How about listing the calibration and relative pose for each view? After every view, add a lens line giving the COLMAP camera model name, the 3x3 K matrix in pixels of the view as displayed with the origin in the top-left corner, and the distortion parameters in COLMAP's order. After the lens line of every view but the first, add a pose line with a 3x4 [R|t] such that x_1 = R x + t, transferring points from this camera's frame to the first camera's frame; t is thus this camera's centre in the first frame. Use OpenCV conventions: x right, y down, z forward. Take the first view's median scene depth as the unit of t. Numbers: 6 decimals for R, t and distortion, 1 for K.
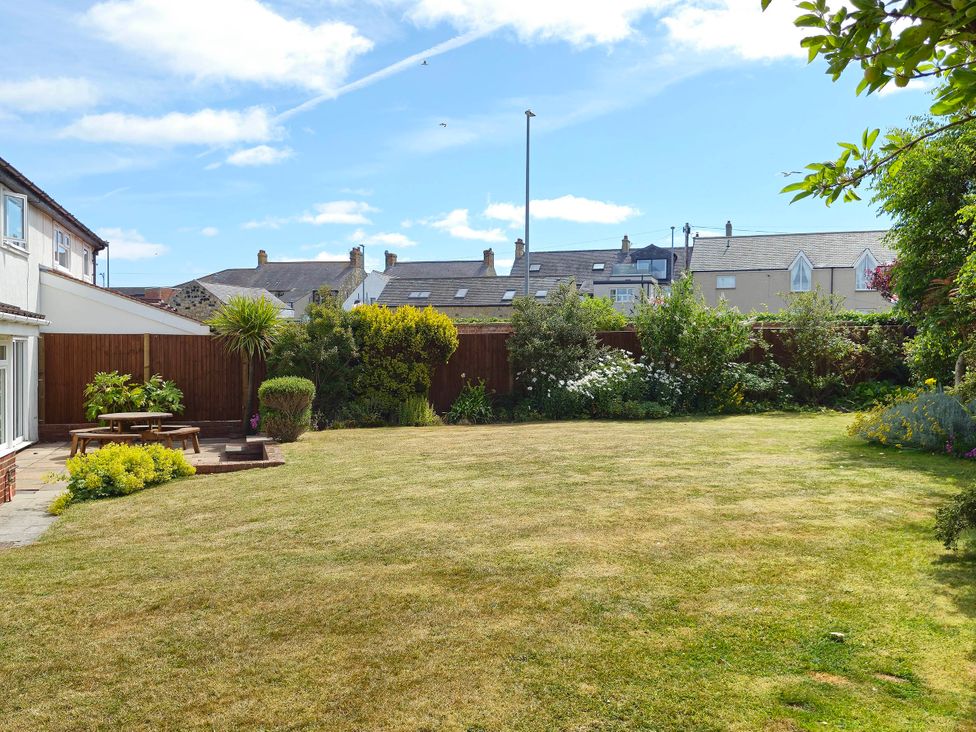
lens RADIAL K [[899.7, 0, 488.0], [0, 899.7, 366.0], [0, 0, 1]] dist [0.124625, -0.170762]
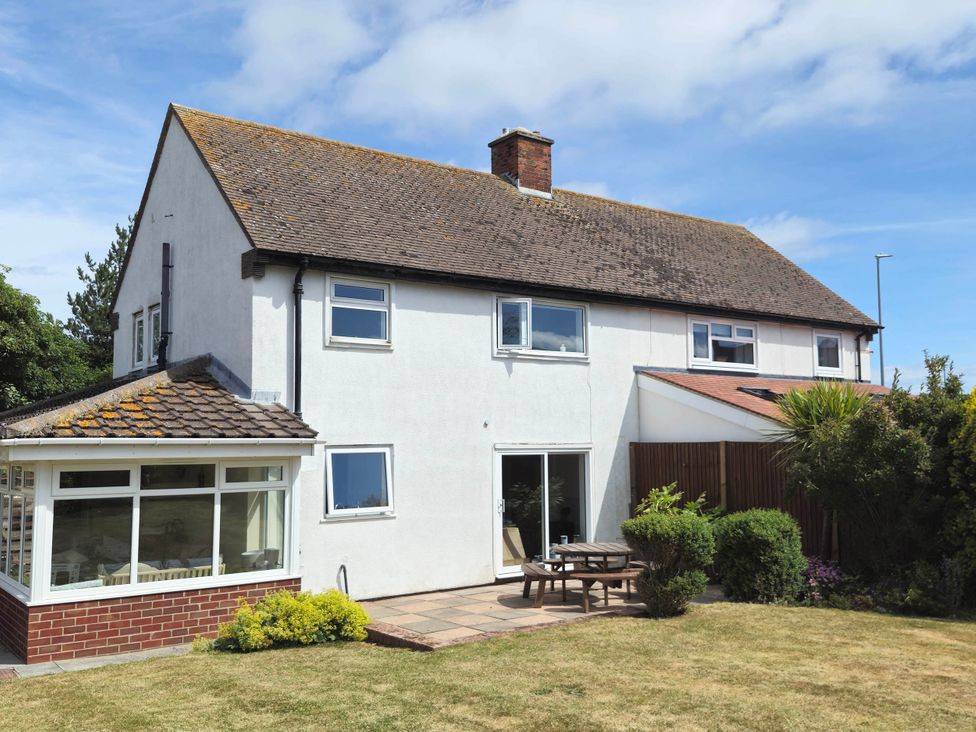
lens RADIAL K [[899.7, 0, 488.0], [0, 899.7, 366.0], [0, 0, 1]] dist [0.124625, -0.170762]
pose [[0.369688, -0.090337, -0.924754, 0.272373], [-0.006904, 0.994968, -0.099955, -0.020089], [0.929130, 0.043336, 0.367204, 0.521943]]
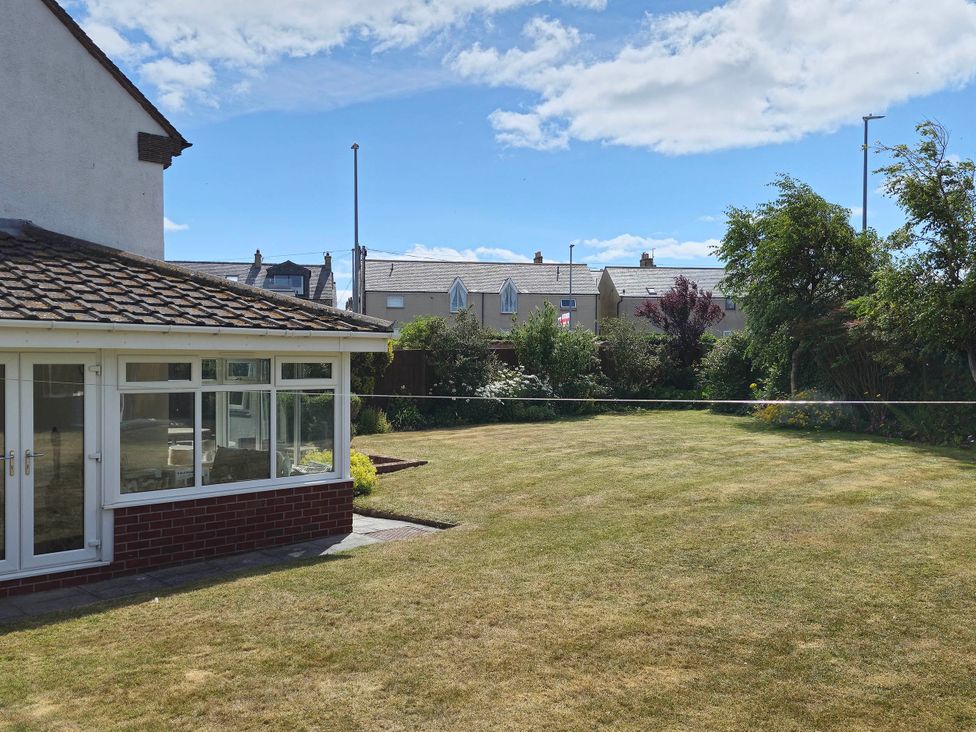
lens RADIAL K [[899.7, 0, 488.0], [0, 899.7, 366.0], [0, 0, 1]] dist [0.124625, -0.170762]
pose [[0.876878, -0.003430, 0.480700, -0.479715], [0.010263, 0.999880, -0.011587, -0.001900], [-0.480603, 0.015094, 0.876809, -0.042544]]
